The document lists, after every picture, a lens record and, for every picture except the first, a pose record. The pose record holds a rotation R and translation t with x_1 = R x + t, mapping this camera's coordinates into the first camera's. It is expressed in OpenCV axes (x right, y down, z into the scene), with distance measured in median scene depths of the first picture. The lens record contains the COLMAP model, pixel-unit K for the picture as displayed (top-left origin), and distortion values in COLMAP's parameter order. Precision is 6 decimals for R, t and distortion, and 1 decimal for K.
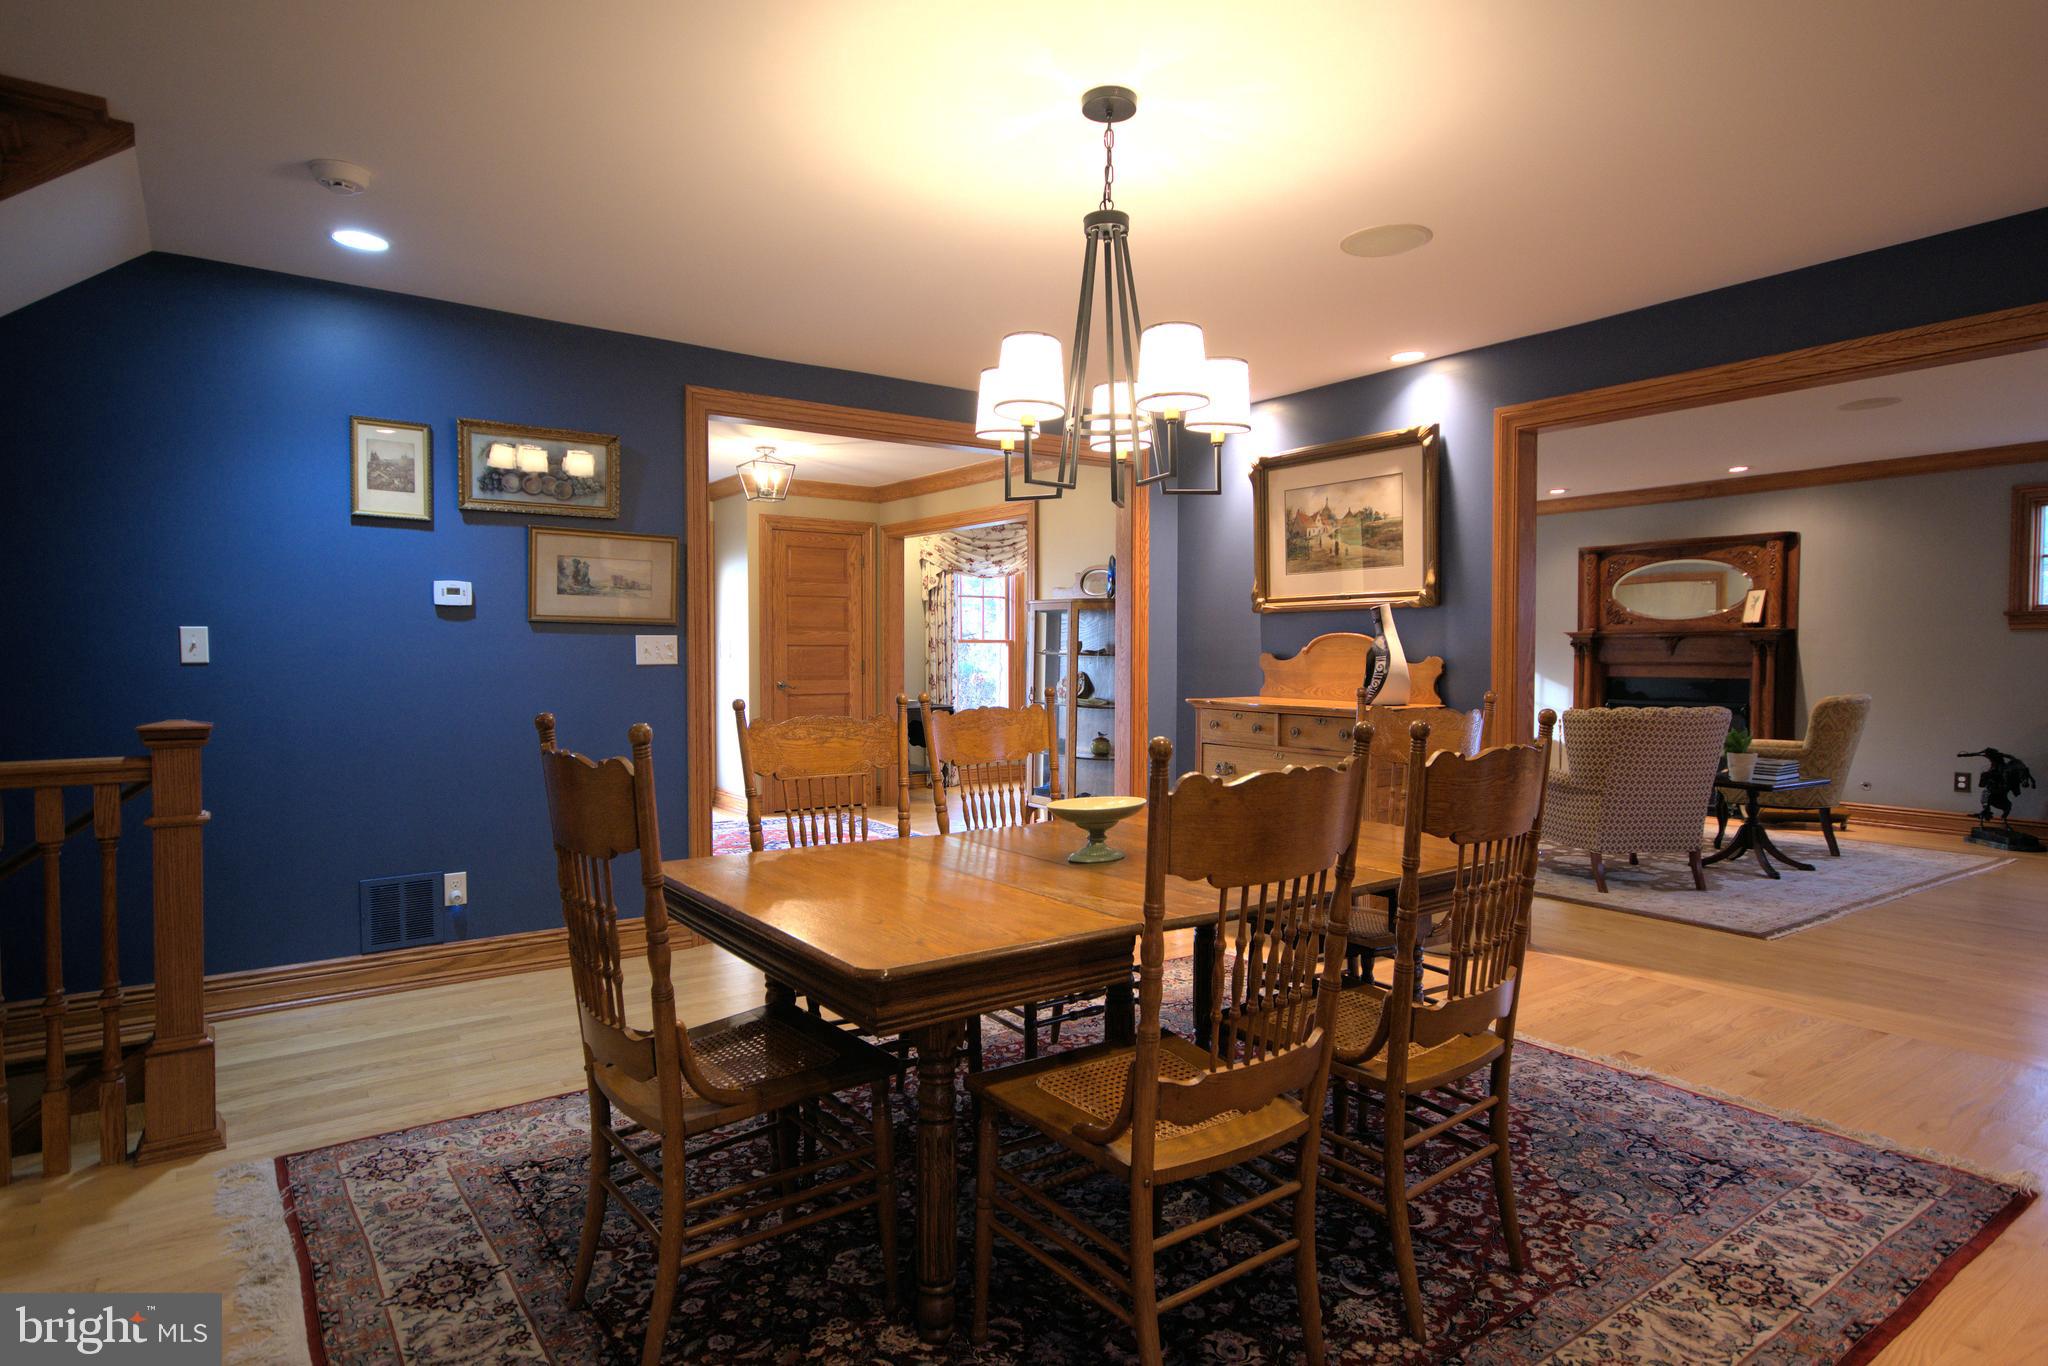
lens RADIAL K [[1105.1, 0, 1025.1], [0, 1105.1, 686.9], [0, 0, 1]] dist [0.016562, -0.000019]
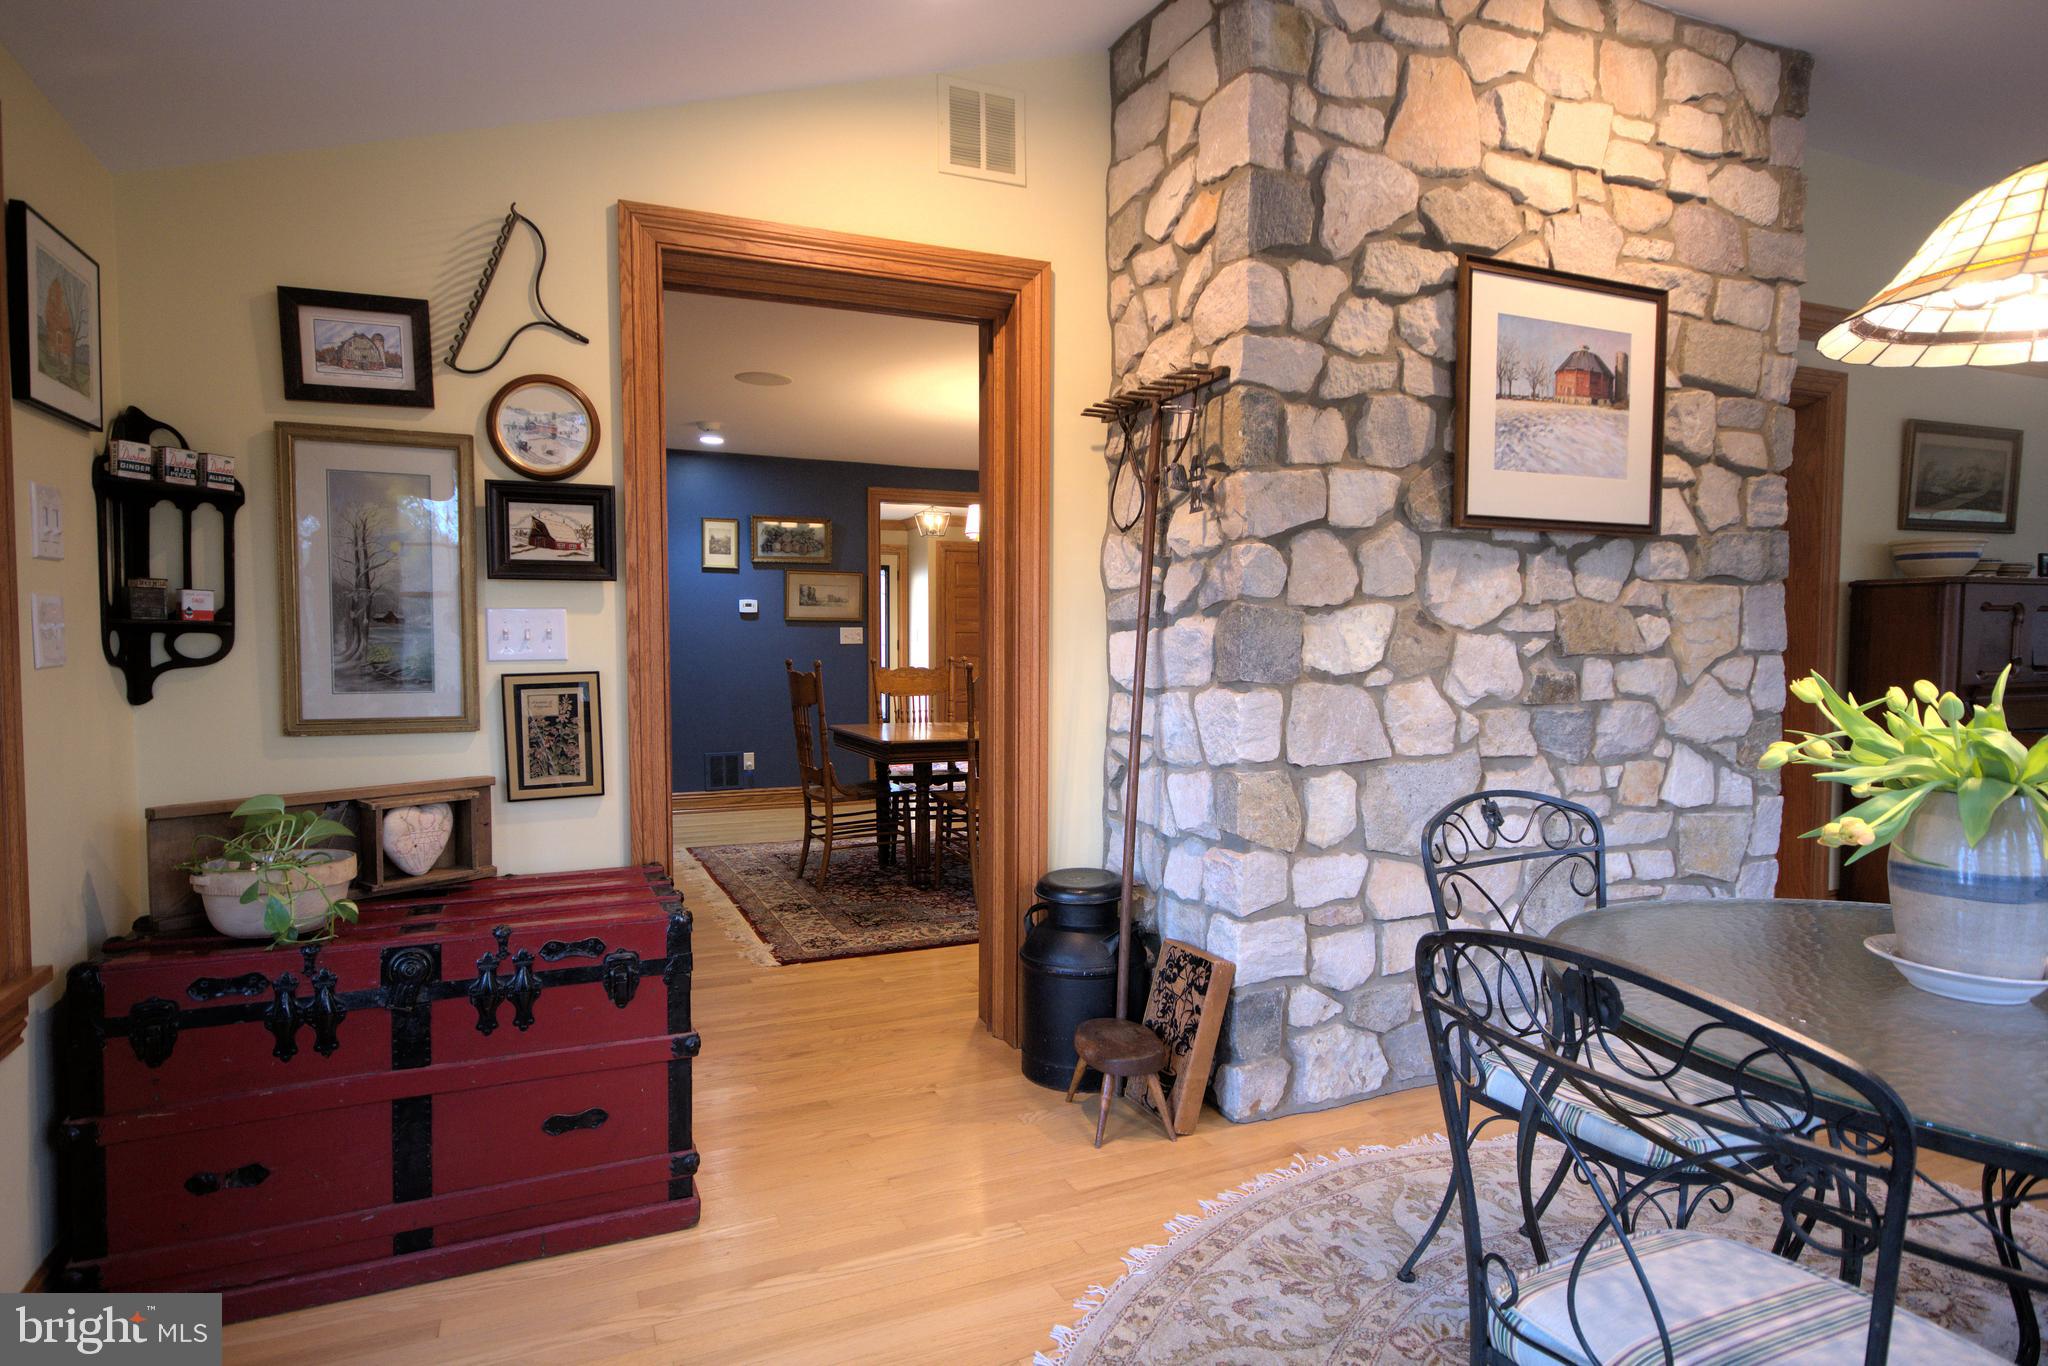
lens RADIAL K [[1105.1, 0, 1023.5], [0, 1105.1, 680.4], [0, 0, 1]] dist [0.016562, -0.000019]
pose [[0.977753, 0.008016, -0.209605, 0.338129], [-0.006523, 0.999948, 0.007810, 0.024764], [0.209657, -0.006269, 0.977755, -0.742076]]
